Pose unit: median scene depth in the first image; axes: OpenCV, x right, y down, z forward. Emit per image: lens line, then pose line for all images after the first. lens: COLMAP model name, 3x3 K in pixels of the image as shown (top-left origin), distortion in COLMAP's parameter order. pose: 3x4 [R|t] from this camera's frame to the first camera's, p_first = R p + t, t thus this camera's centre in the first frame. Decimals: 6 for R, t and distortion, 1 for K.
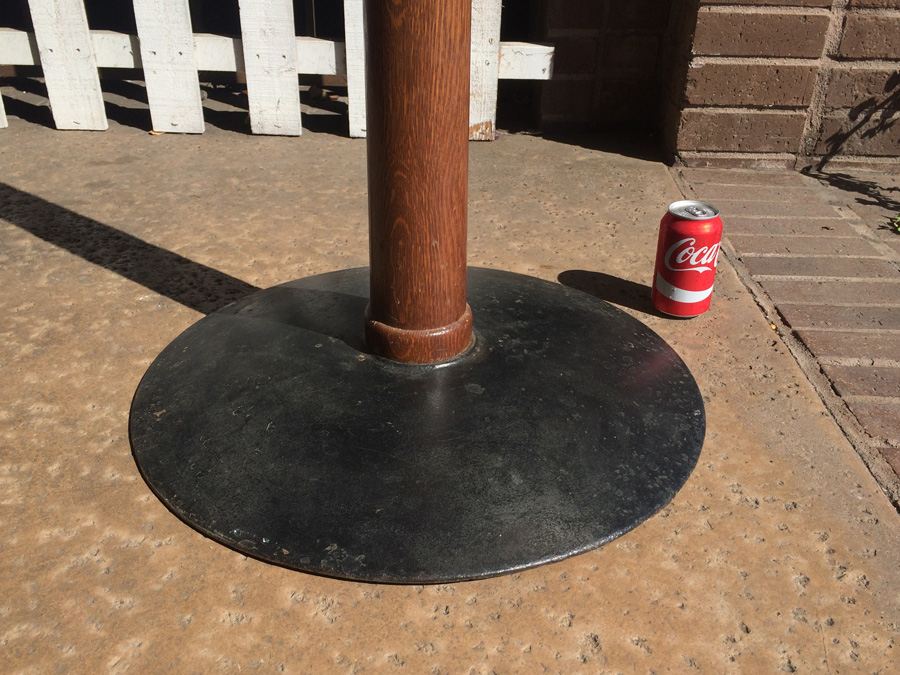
lens RADIAL K [[853.5, 0, 450.0], [0, 853.5, 337.5], [0, 0, 1]] dist [0.091686, -0.134130]
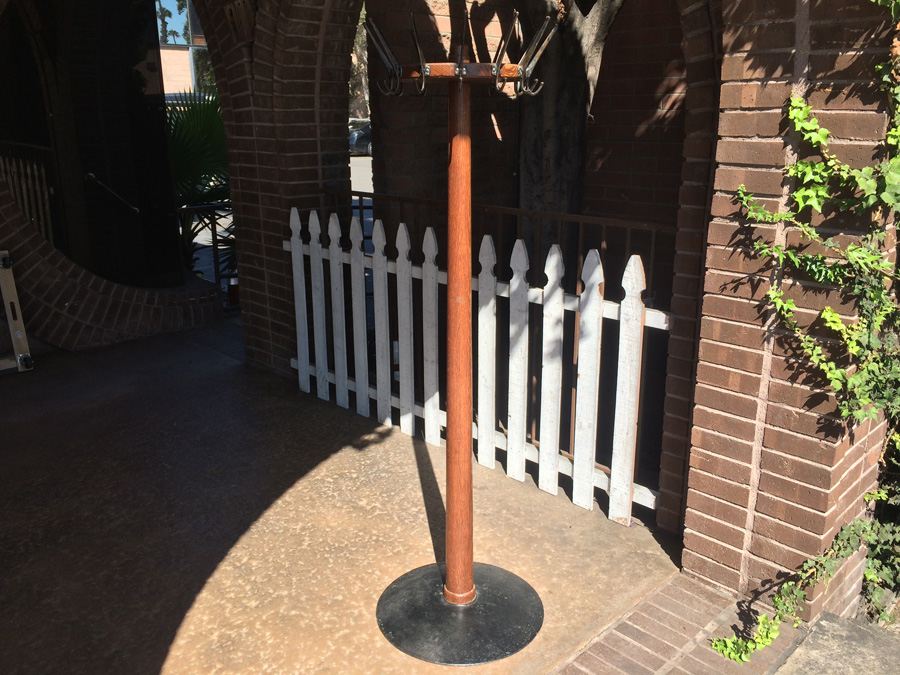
lens RADIAL K [[776.8, 0, 451.6], [0, 776.8, 340.5], [0, 0, 1]] dist [0.059530, -0.015521]
pose [[0.714115, 0.182277, -0.675881, 1.946470], [-0.331342, 0.938514, -0.096979, -0.668567], [0.616647, 0.293202, 0.730602, -1.652145]]
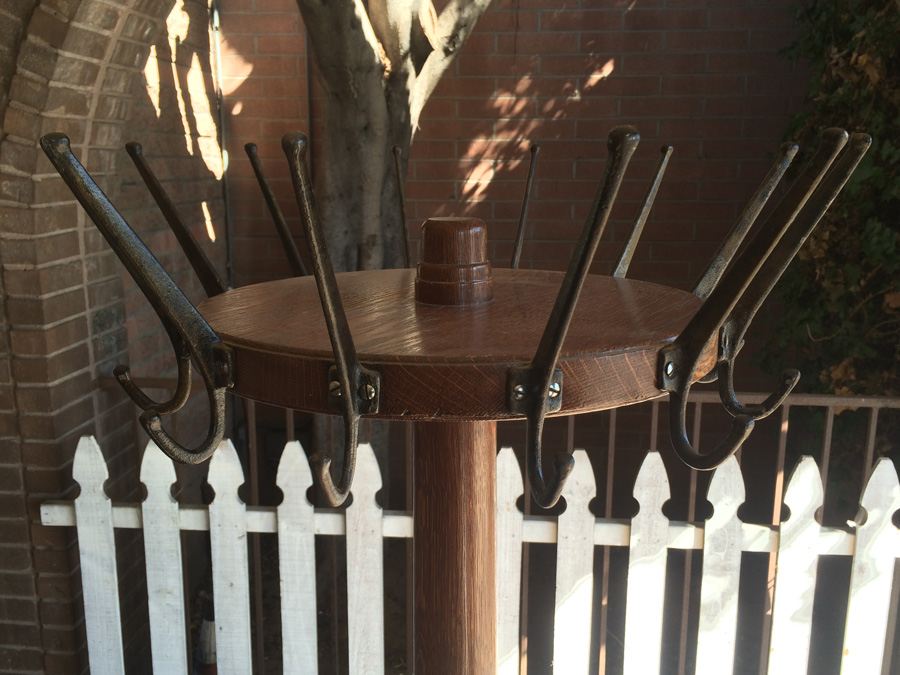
lens RADIAL K [[853.5, 0, 450.0], [0, 853.5, 337.5], [0, 0, 1]] dist [0.091686, -0.134130]
pose [[0.997284, 0.005093, -0.073478, -1.325451], [-0.026982, 0.953519, -0.300122, -1.197609], [0.068535, 0.301289, 0.951067, -1.342056]]
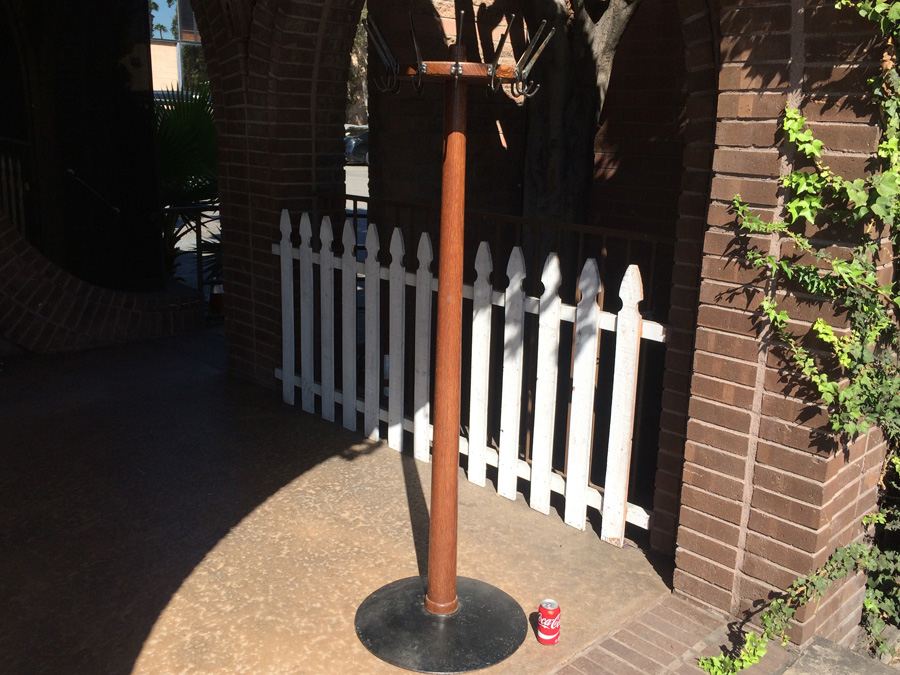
lens RADIAL K [[855.9, 0, 451.4], [0, 855.9, 339.5], [0, 0, 1]] dist [0.069251, 0.011172]
pose [[0.708731, 0.181269, -0.681793, 2.171218], [-0.362165, 0.922846, -0.131116, -0.551257], [0.605423, 0.339847, 0.719699, -1.789736]]
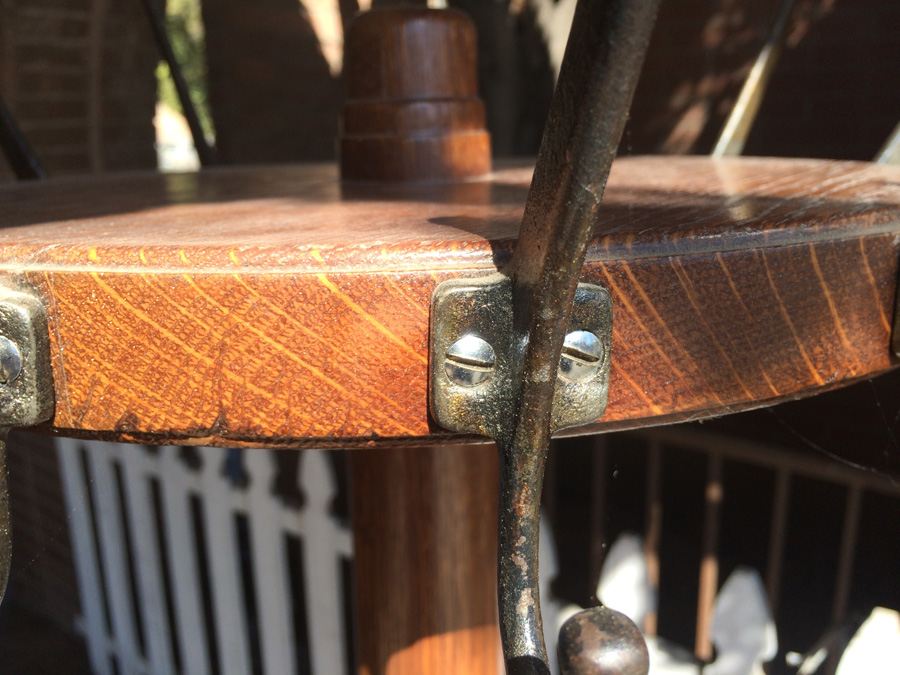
lens RADIAL K [[805.2, 0, 452.7], [0, 805.2, 338.7], [0, 0, 1]] dist [0.001820, -0.003976]
pose [[0.799664, 0.125093, -0.587273, 0.207615], [-0.263574, 0.951920, -0.156132, -1.703958], [0.539506, 0.279643, 0.794187, -0.207127]]
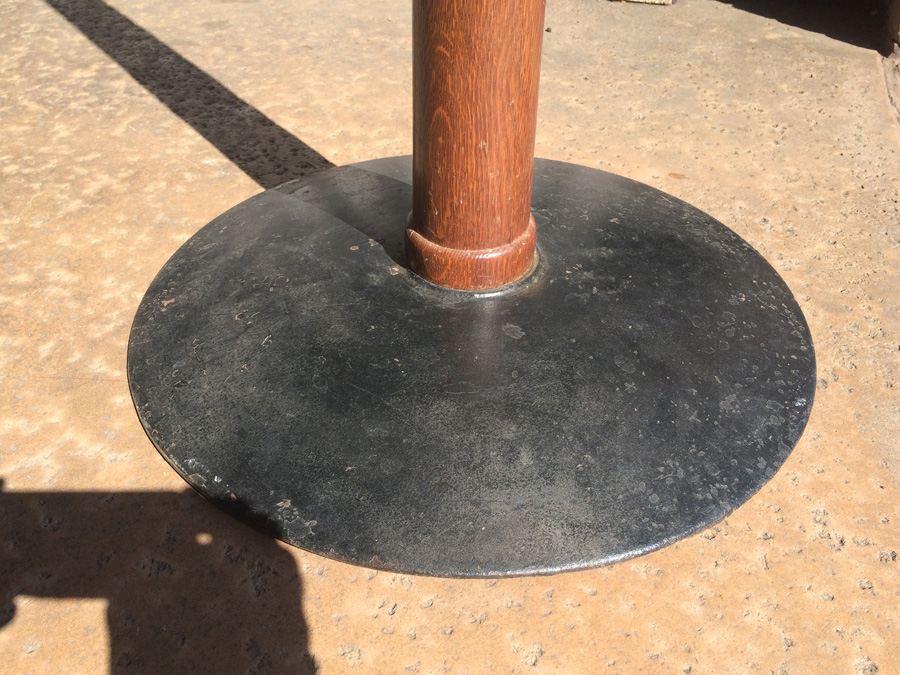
lens RADIAL K [[853.5, 0, 450.0], [0, 853.5, 337.5], [0, 0, 1]] dist [0.091686, -0.134130]
pose [[0.966597, 0.155371, -0.203837, 0.134618], [-0.120997, 0.977728, 0.171490, -0.065112], [0.225942, -0.141098, 0.963868, 0.194469]]
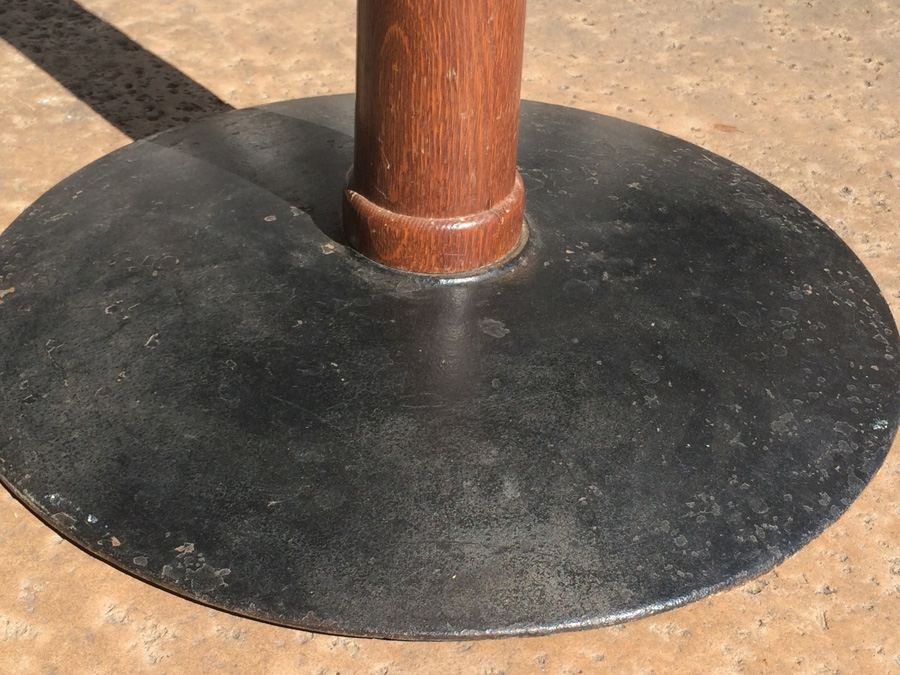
lens RADIAL K [[1448.0, 0, 445.4], [0, 1448.0, 336.7], [0, 0, 1]] dist [0.083154, -0.116490]
pose [[0.974204, 0.147423, -0.170859, 0.165564], [-0.129591, 0.985306, 0.111255, -0.040951], [0.184750, -0.086244, 0.978994, 0.005758]]
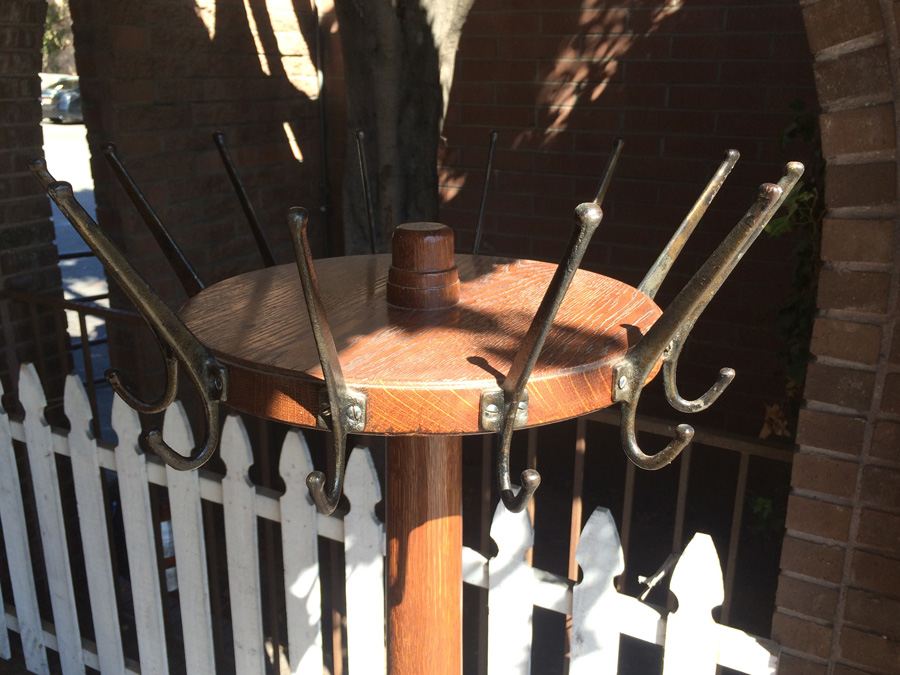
lens RADIAL K [[854.4, 0, 456.4], [0, 854.4, 339.7], [0, 0, 1]] dist [0.083359, -0.112394]
pose [[0.883489, 0.138728, -0.447440, 0.366245], [-0.226803, 0.962408, -0.149438, -1.676656], [0.409888, 0.233507, 0.881740, -0.648908]]
